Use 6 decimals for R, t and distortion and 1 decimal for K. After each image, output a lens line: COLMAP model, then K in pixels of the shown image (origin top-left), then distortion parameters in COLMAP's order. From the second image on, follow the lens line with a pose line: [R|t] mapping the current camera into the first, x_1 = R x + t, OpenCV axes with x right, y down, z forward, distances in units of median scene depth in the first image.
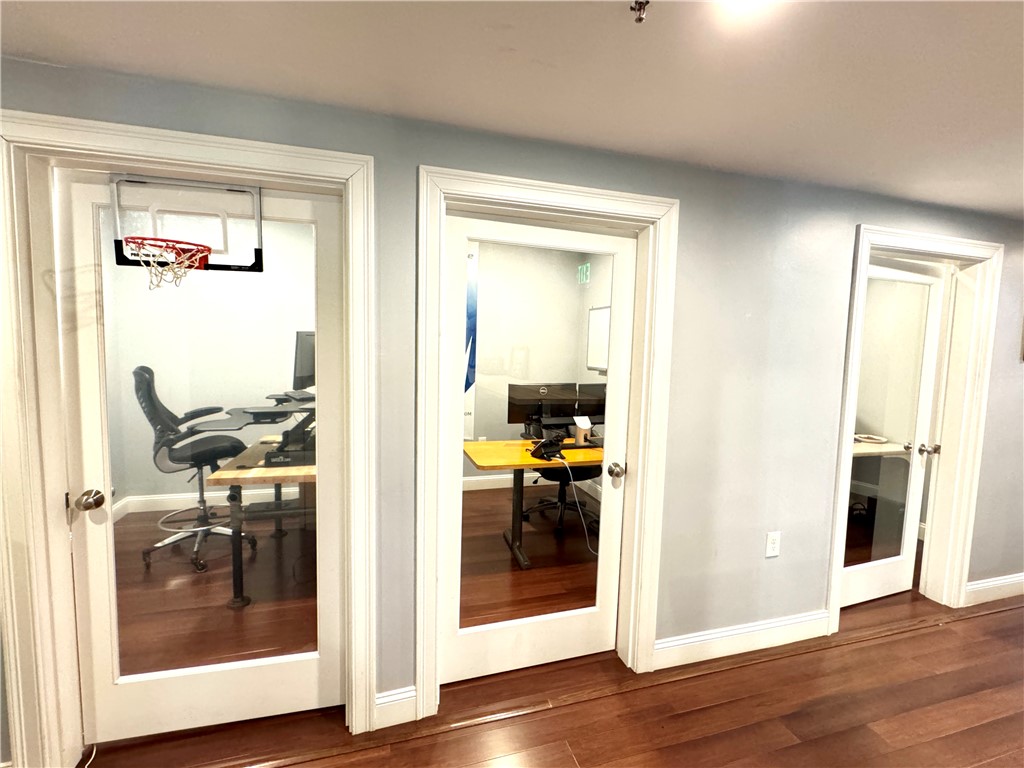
lens RADIAL K [[480.1, 0, 512.2], [0, 480.1, 378.0], [0, 0, 1]] dist [-0.000703, -0.000108]
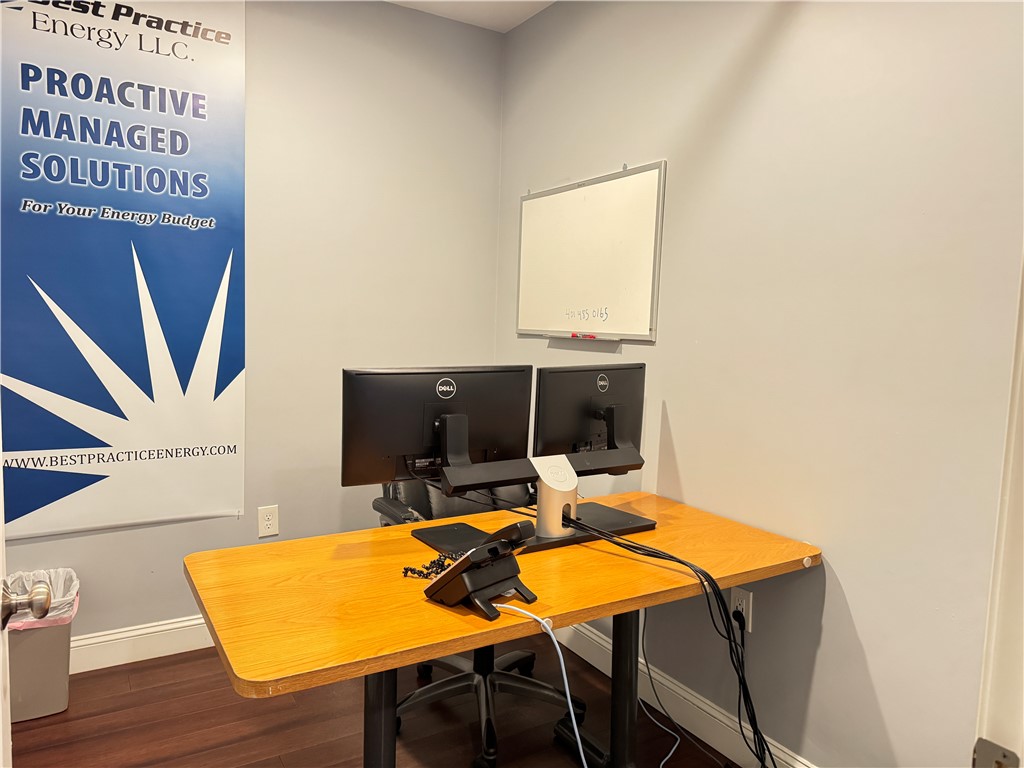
lens RADIAL K [[719.2, 0, 514.9], [0, 719.2, 384.5], [0, 0, 1]] dist [0.091662, -0.139329]
pose [[0.966830, -0.017186, 0.254842, -0.020656], [0.009940, 0.999510, 0.029696, 0.008903], [-0.255227, -0.026178, 0.966527, 0.478816]]
